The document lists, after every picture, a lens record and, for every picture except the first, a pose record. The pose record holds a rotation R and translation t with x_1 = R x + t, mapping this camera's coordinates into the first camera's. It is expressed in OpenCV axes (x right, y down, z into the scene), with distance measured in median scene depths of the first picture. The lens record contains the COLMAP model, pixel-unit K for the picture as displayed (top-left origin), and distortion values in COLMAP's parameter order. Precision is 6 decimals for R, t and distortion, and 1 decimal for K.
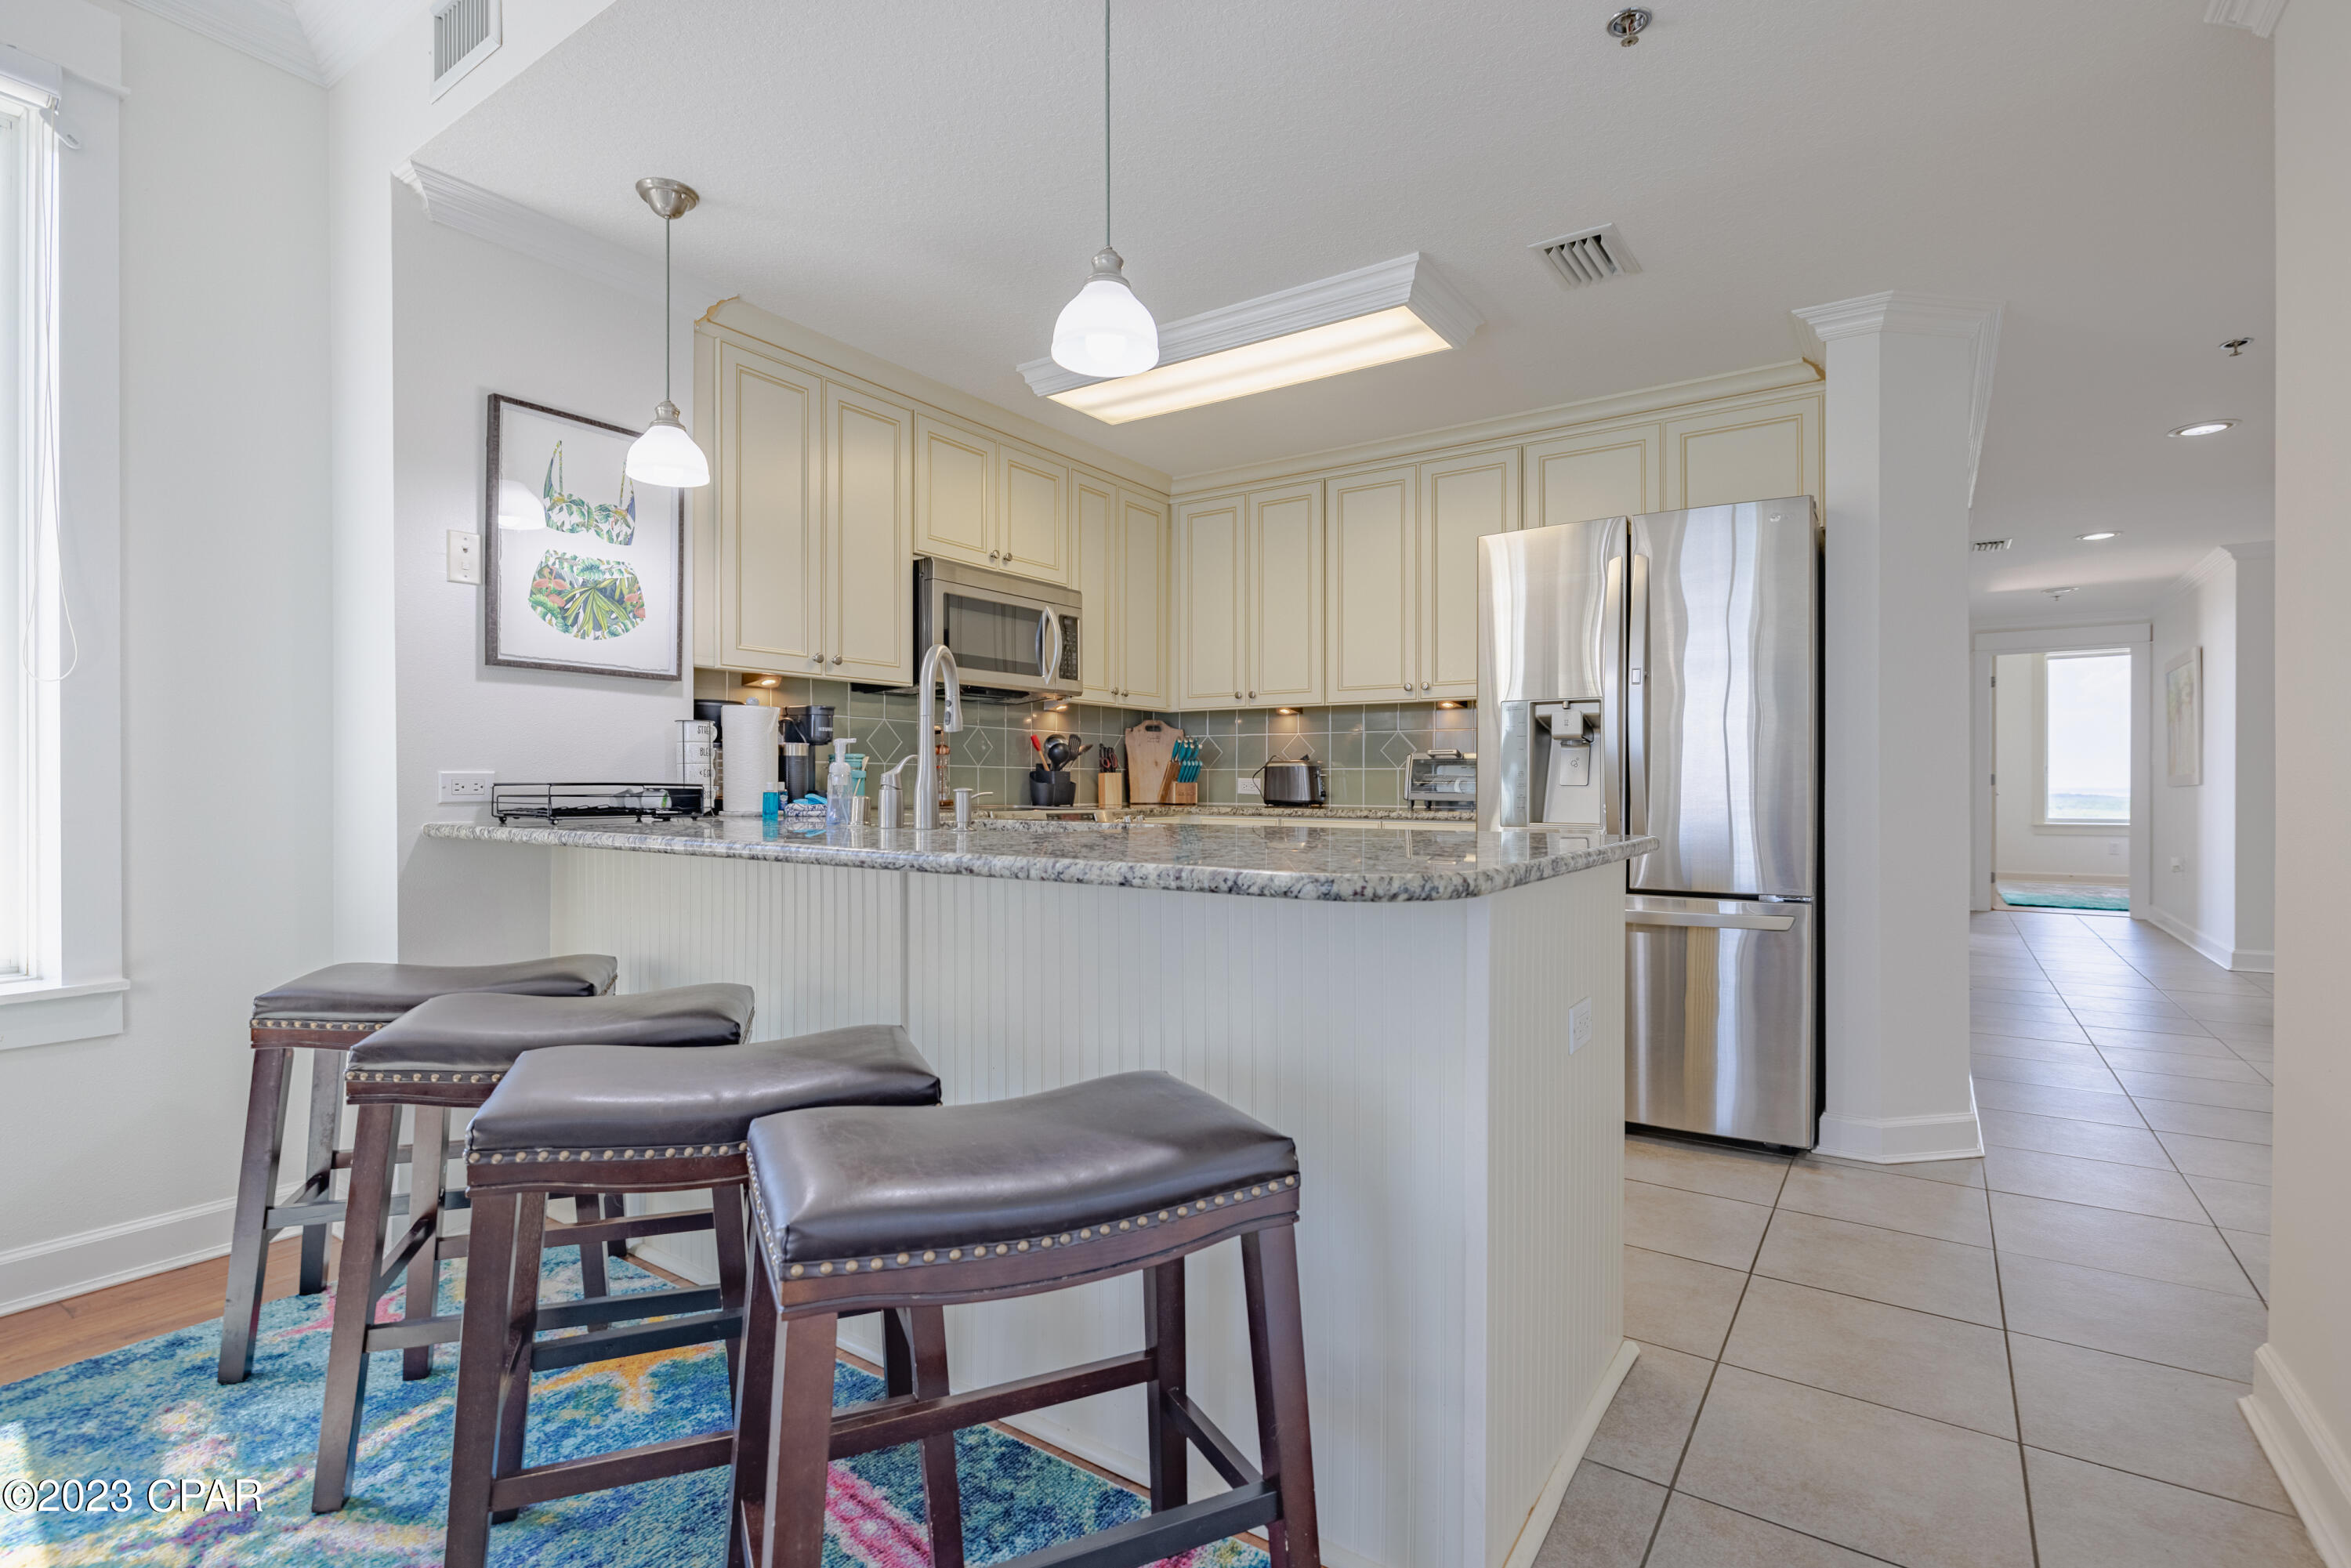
lens RADIAL K [[1108.1, 0, 1169.6], [0, 1108.1, 789.7], [0, 0, 1]] dist [-0.003600, 0.000021]
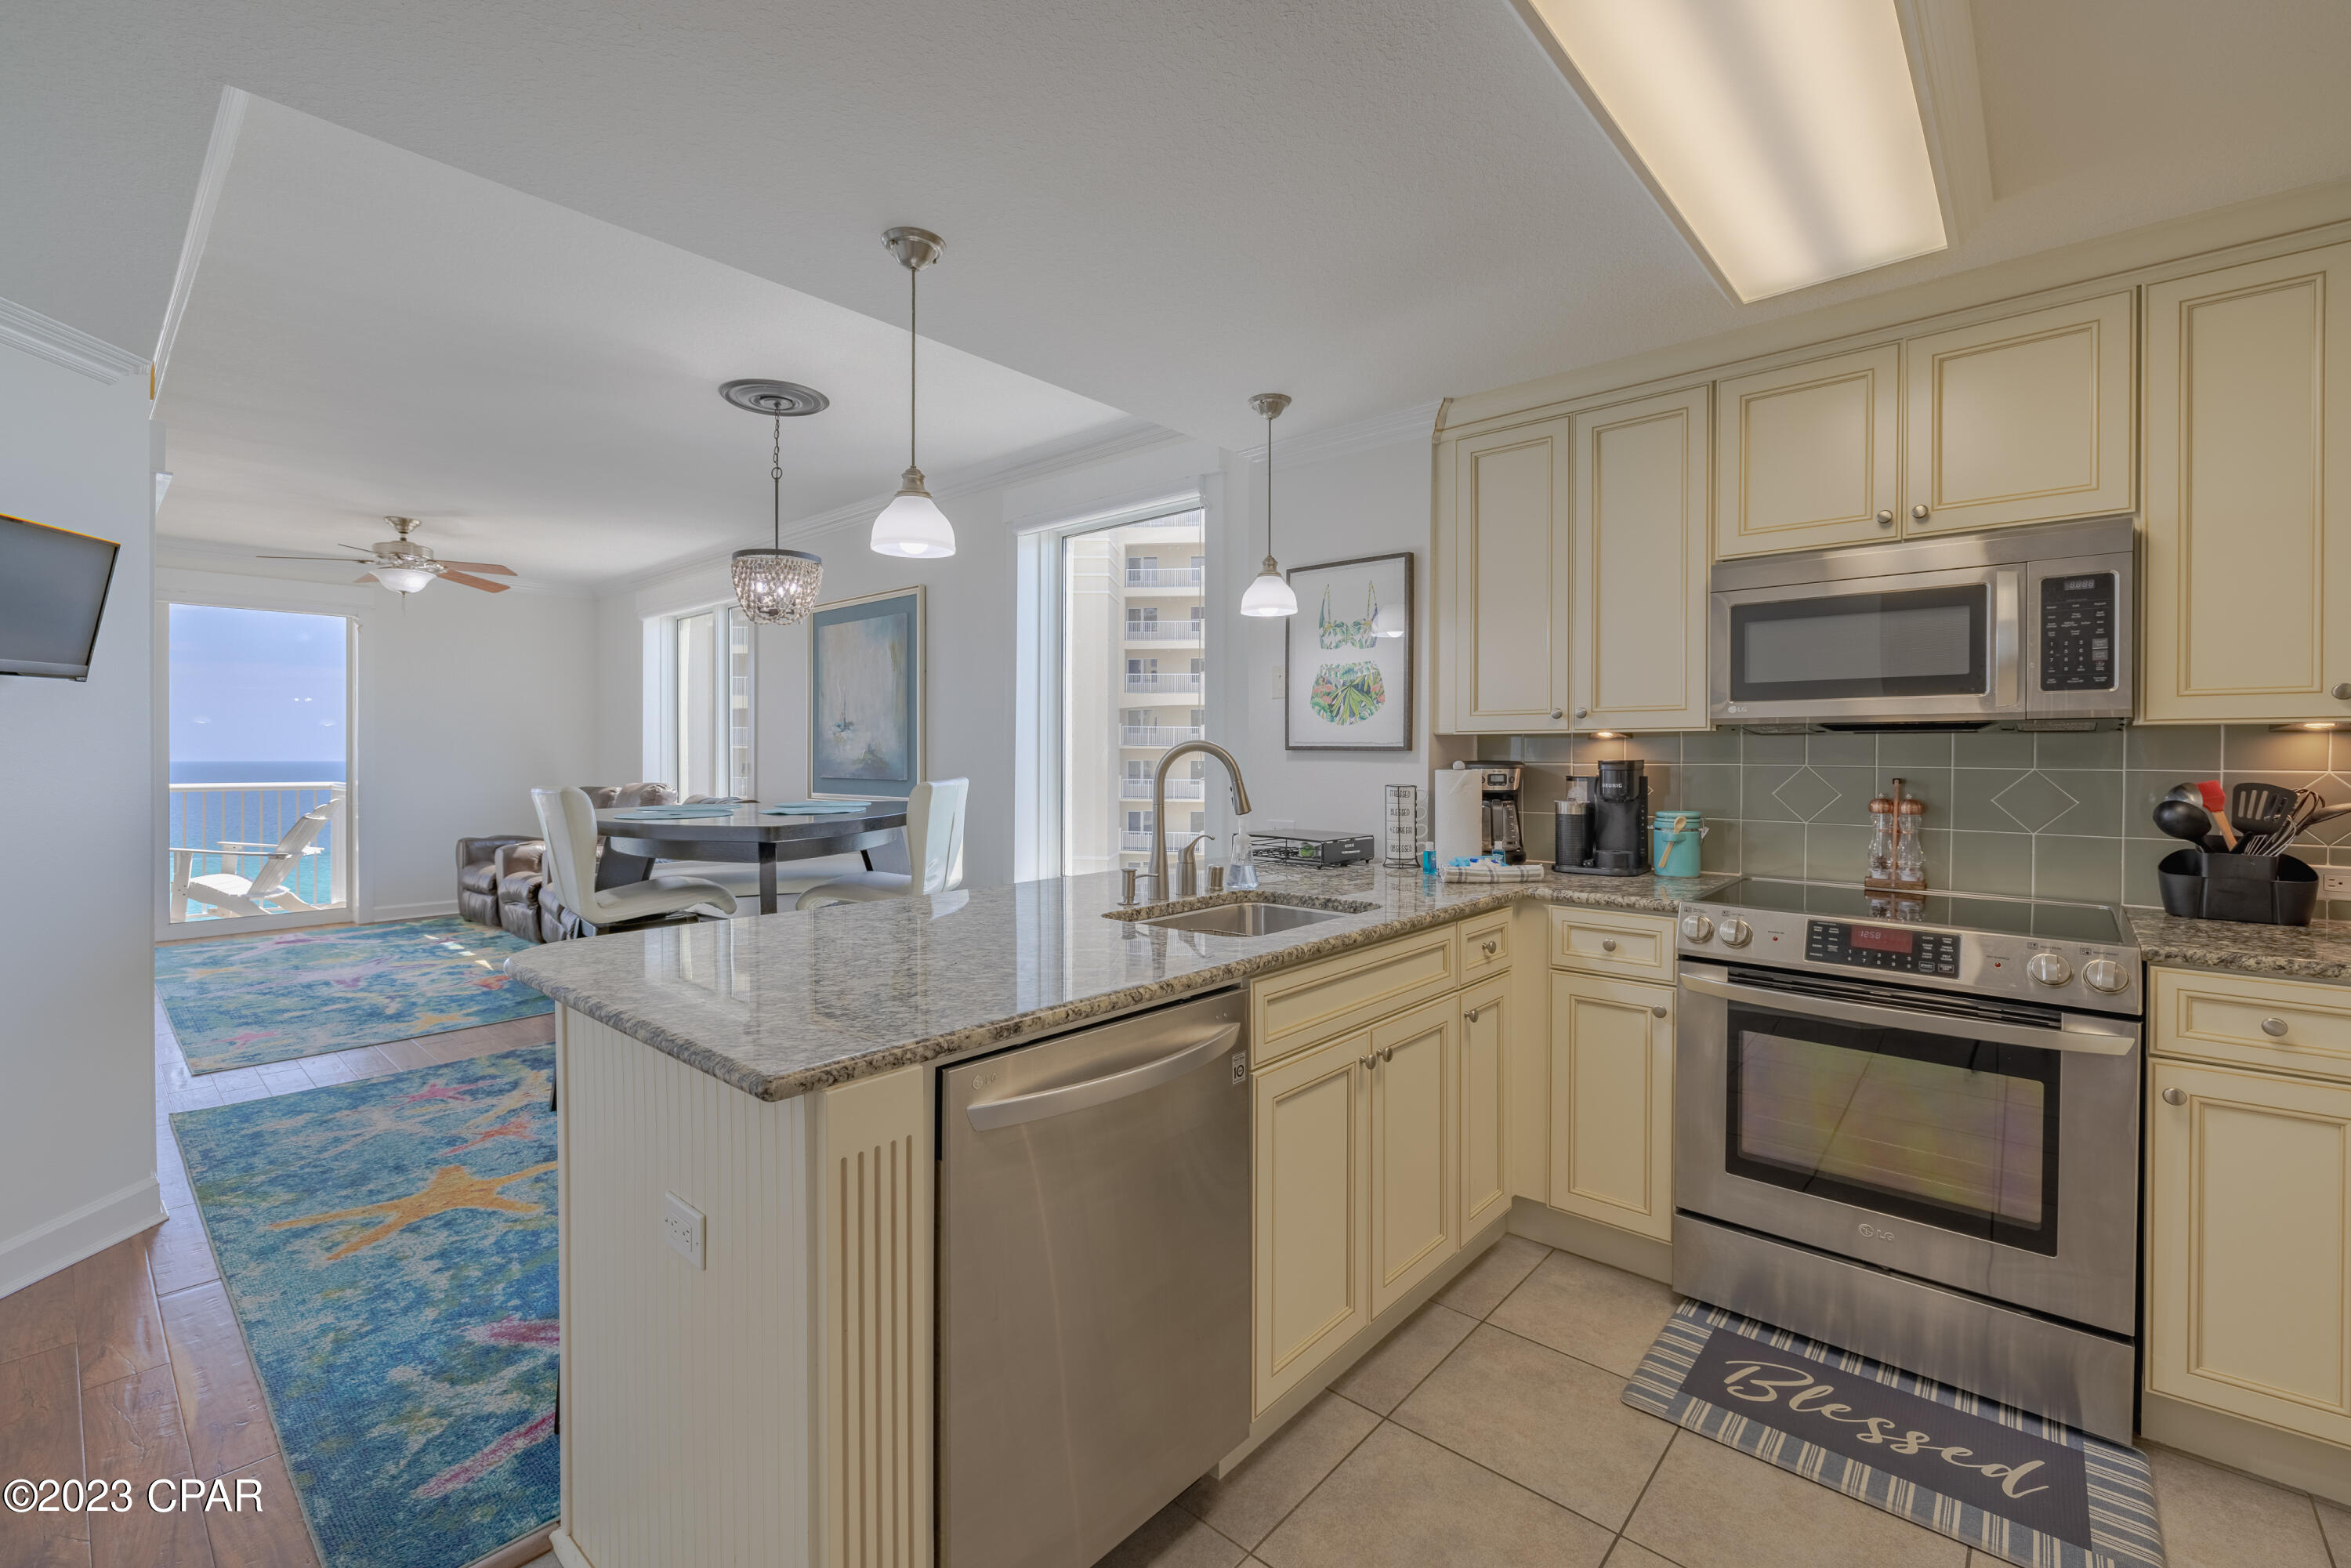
lens RADIAL K [[981.4, 0, 1176.6], [0, 981.4, 757.7], [0, 0, 1]] dist [-0.001780, 0.000129]
pose [[-0.119553, 0.003140, -0.992823, 0.475006], [-0.005797, 0.999976, 0.003861, -0.068532], [0.992811, 0.006217, -0.119532, 0.649134]]
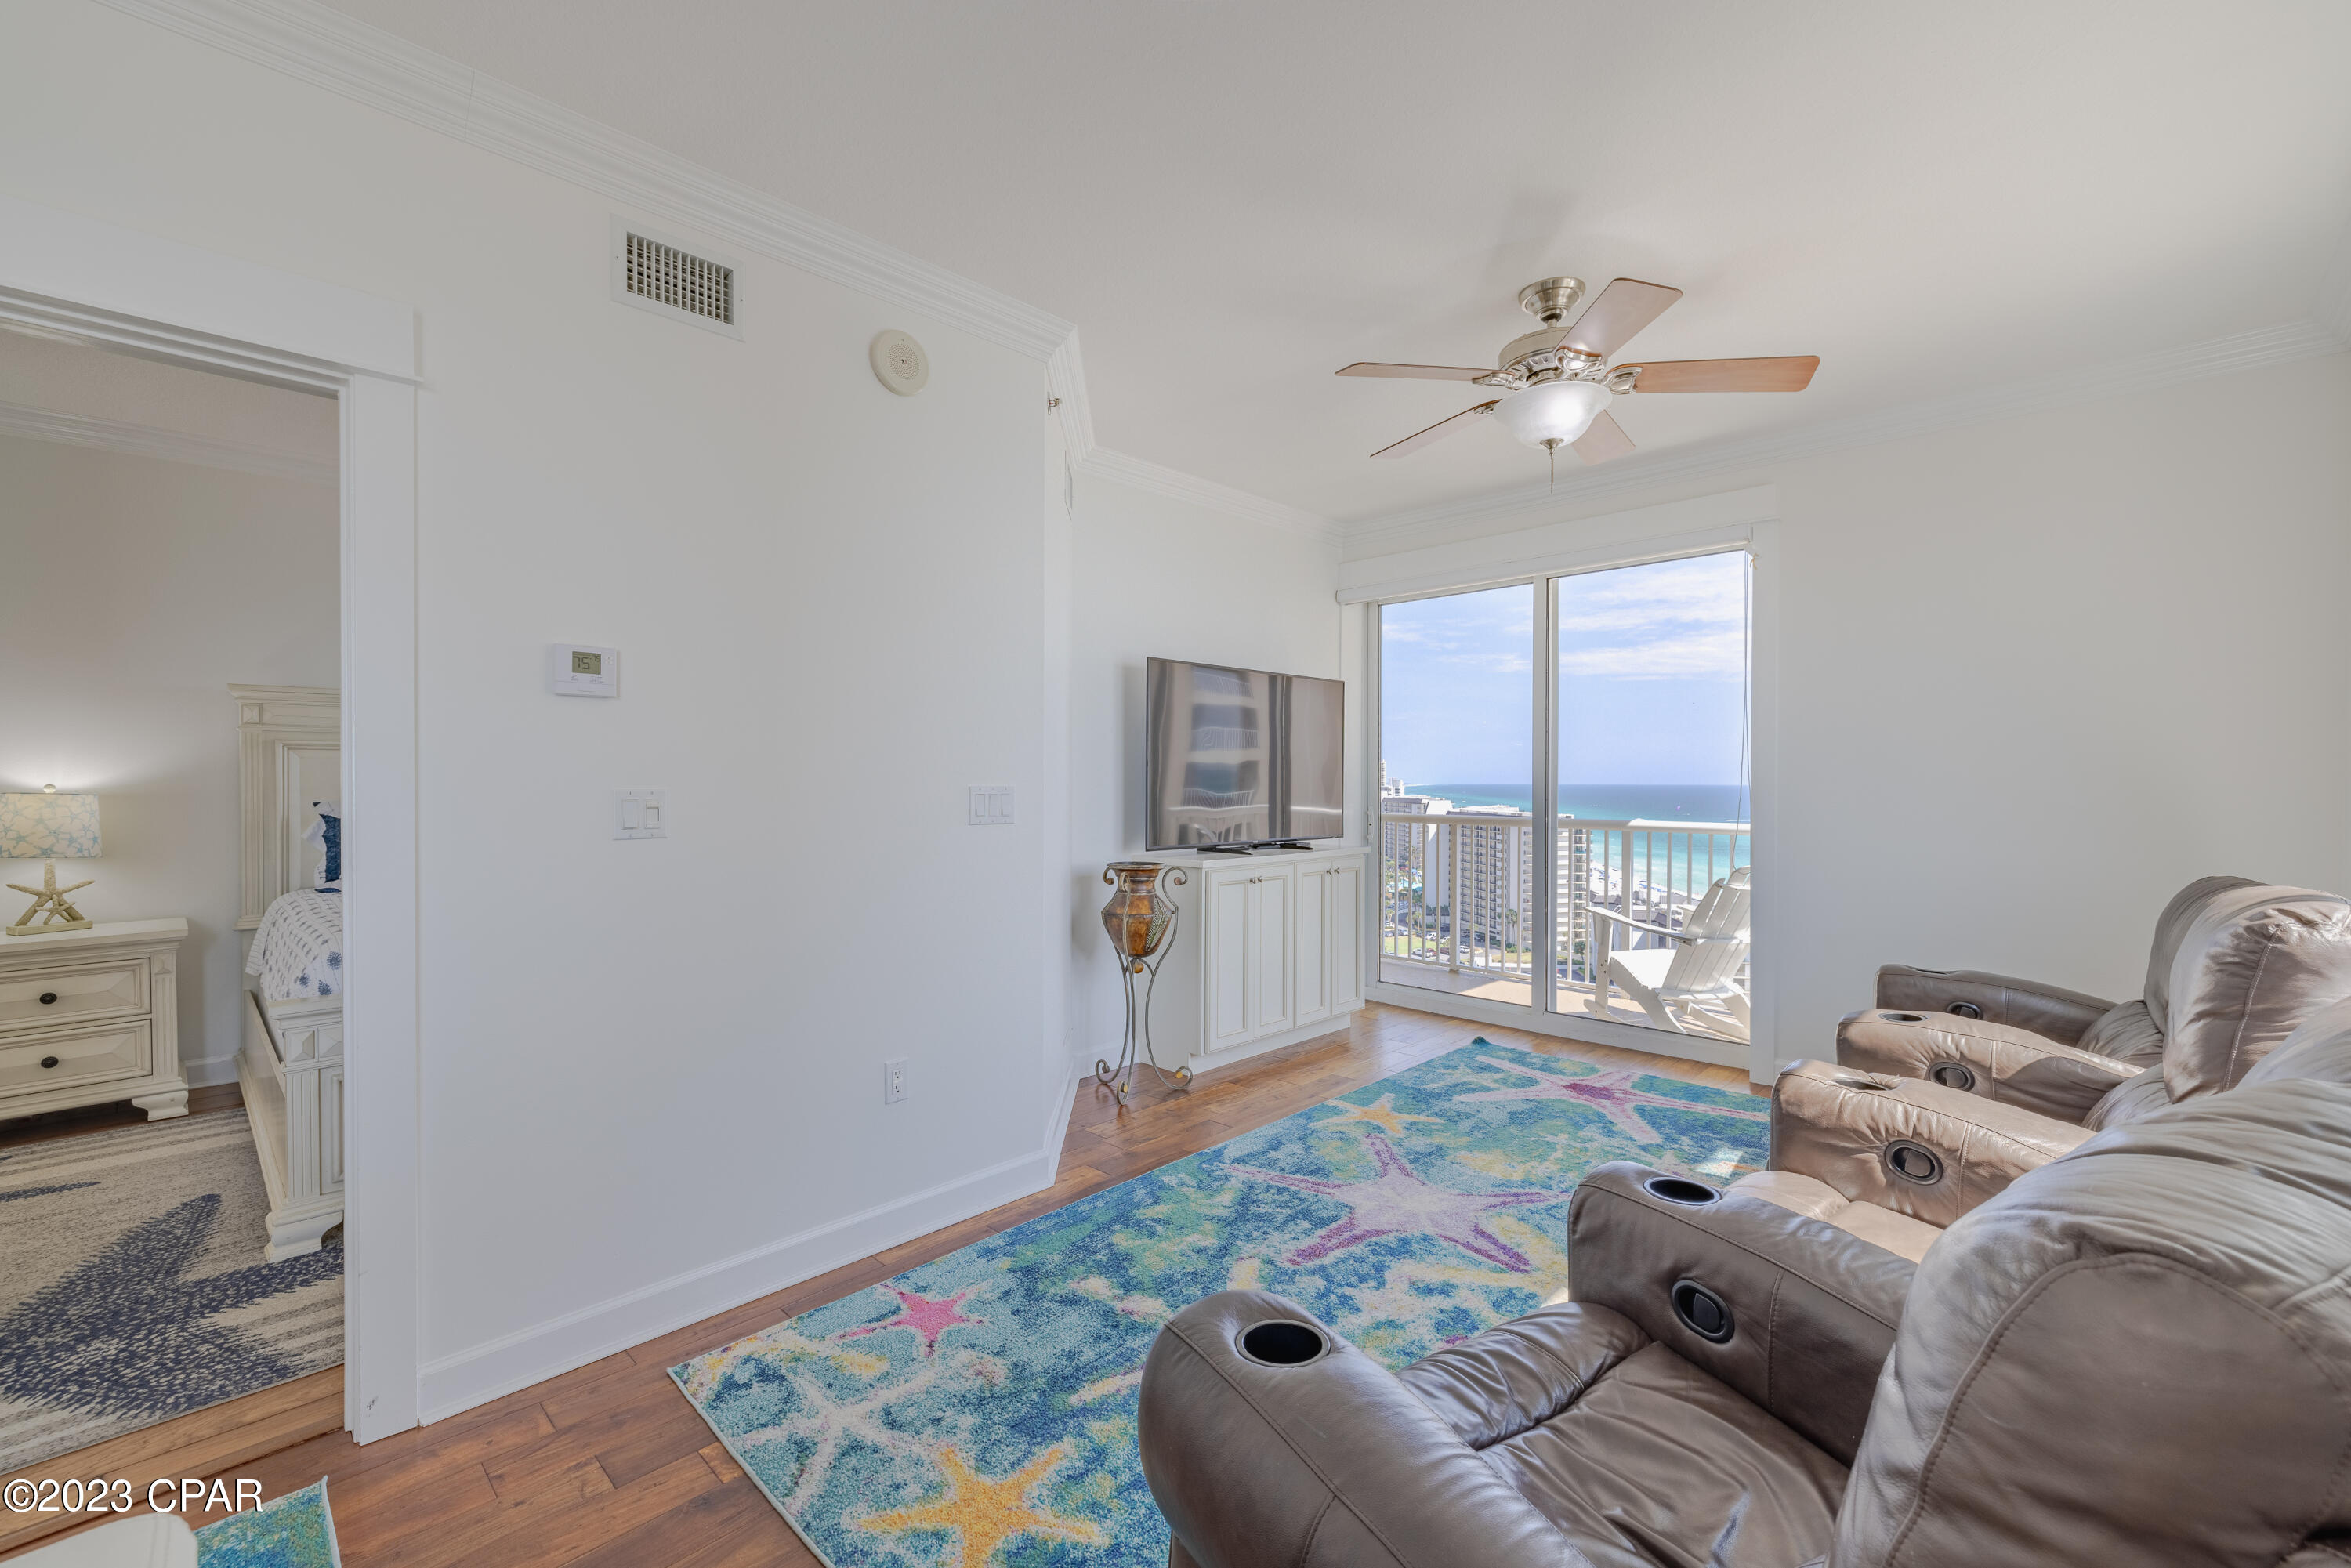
lens RADIAL K [[981.4, 0, 1173.4], [0, 981.4, 788.5], [0, 0, 1]] dist [-0.001780, 0.000129]
pose [[-0.985627, -0.002615, 0.168917, -0.765603], [0.000022, 0.999878, 0.015606, -0.069713], [-0.168937, 0.015385, -0.985507, 0.024146]]
